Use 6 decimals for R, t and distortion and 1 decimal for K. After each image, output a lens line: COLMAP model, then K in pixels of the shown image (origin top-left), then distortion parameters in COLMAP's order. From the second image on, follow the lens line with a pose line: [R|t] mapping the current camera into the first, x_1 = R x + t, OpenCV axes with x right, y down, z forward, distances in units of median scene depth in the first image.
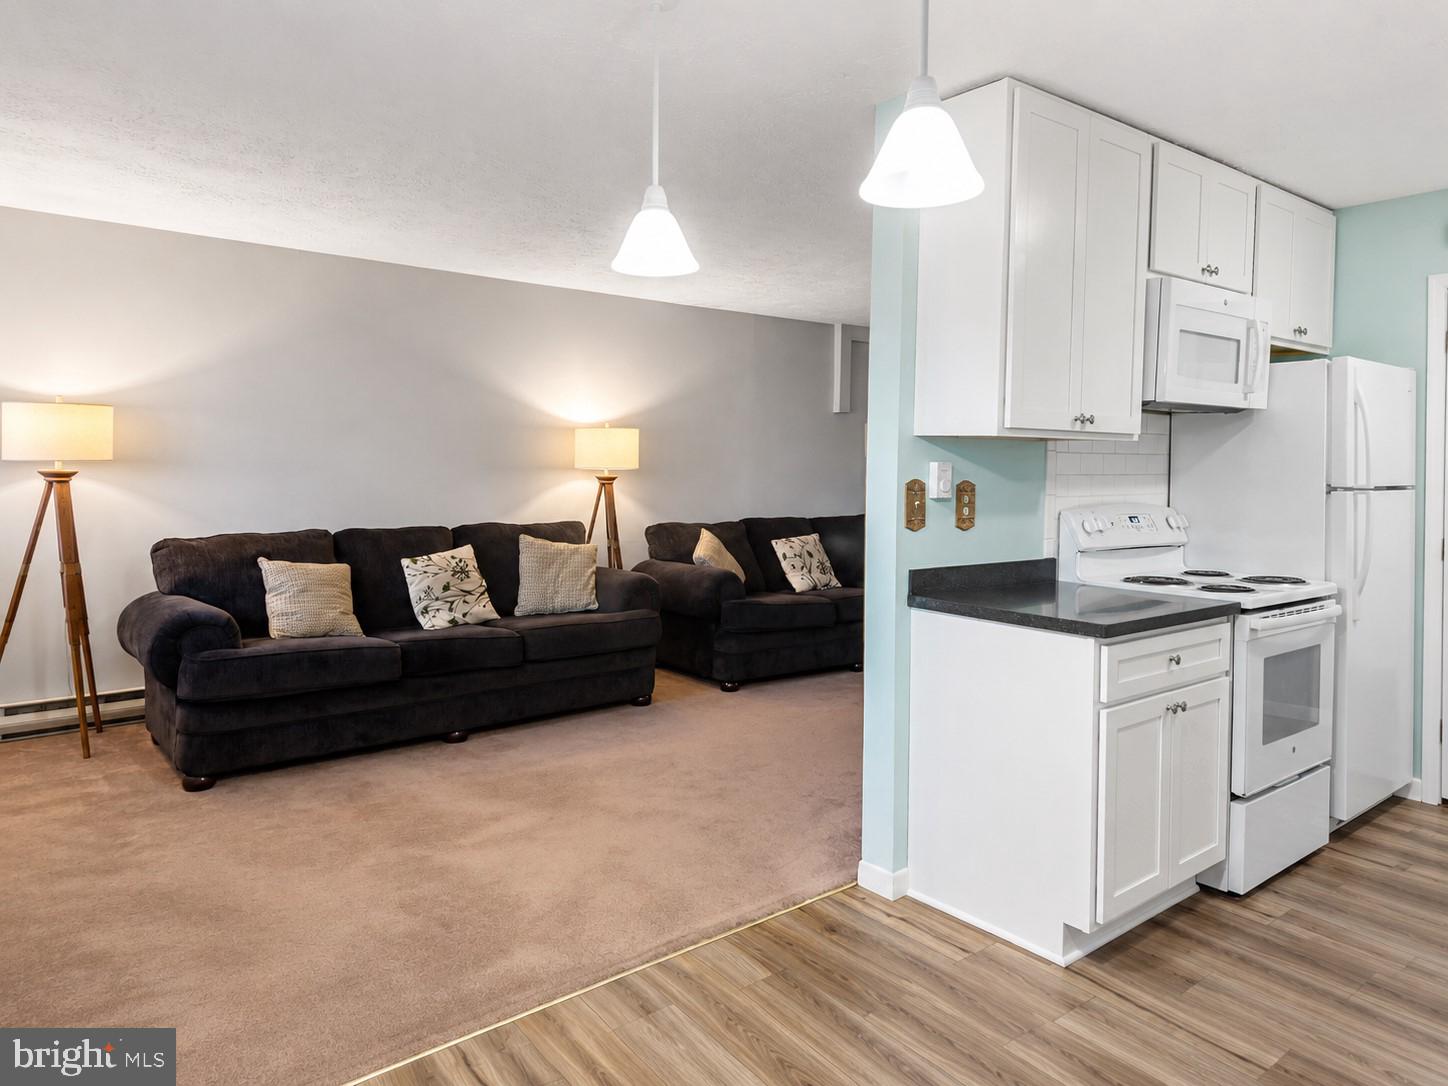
lens RADIAL K [[994.9, 0, 724.0], [0, 994.9, 543.0], [0, 0, 1]] dist [-0.001367, -0.001514]
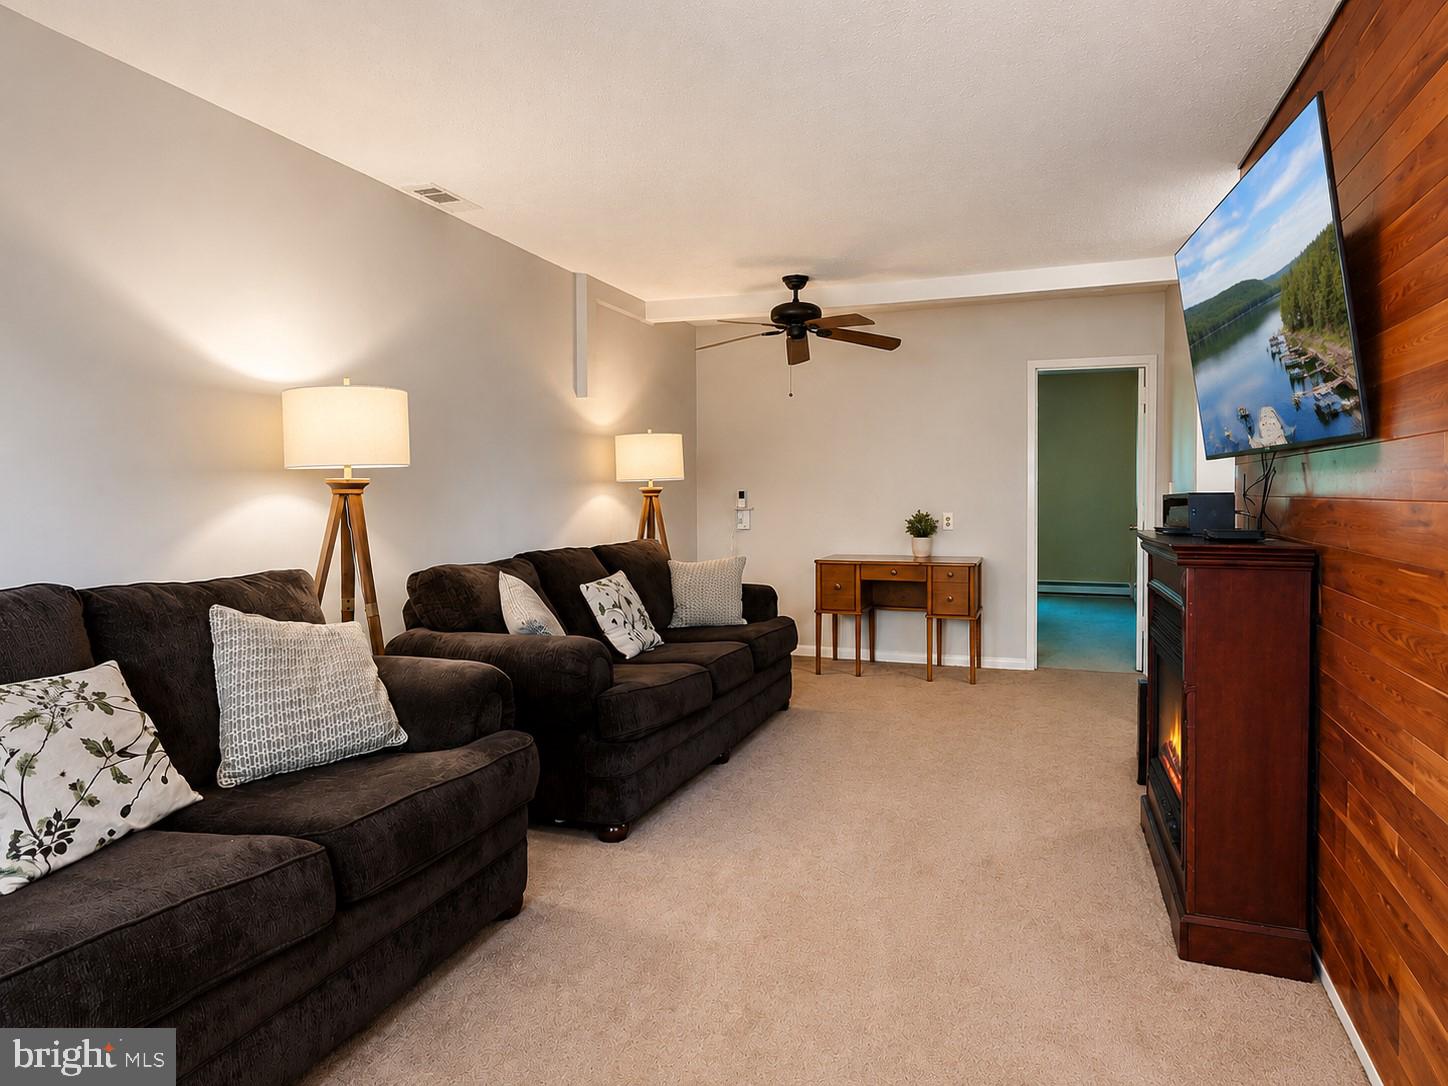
lens RADIAL K [[994.9, 0, 724.0], [0, 994.9, 543.0], [0, 0, 1]] dist [-0.001367, -0.001514]
pose [[0.842766, -0.039131, 0.536857, -0.239839], [0.054387, 0.998440, -0.012602, -0.017597], [-0.535526, 0.039819, 0.843579, 0.462776]]
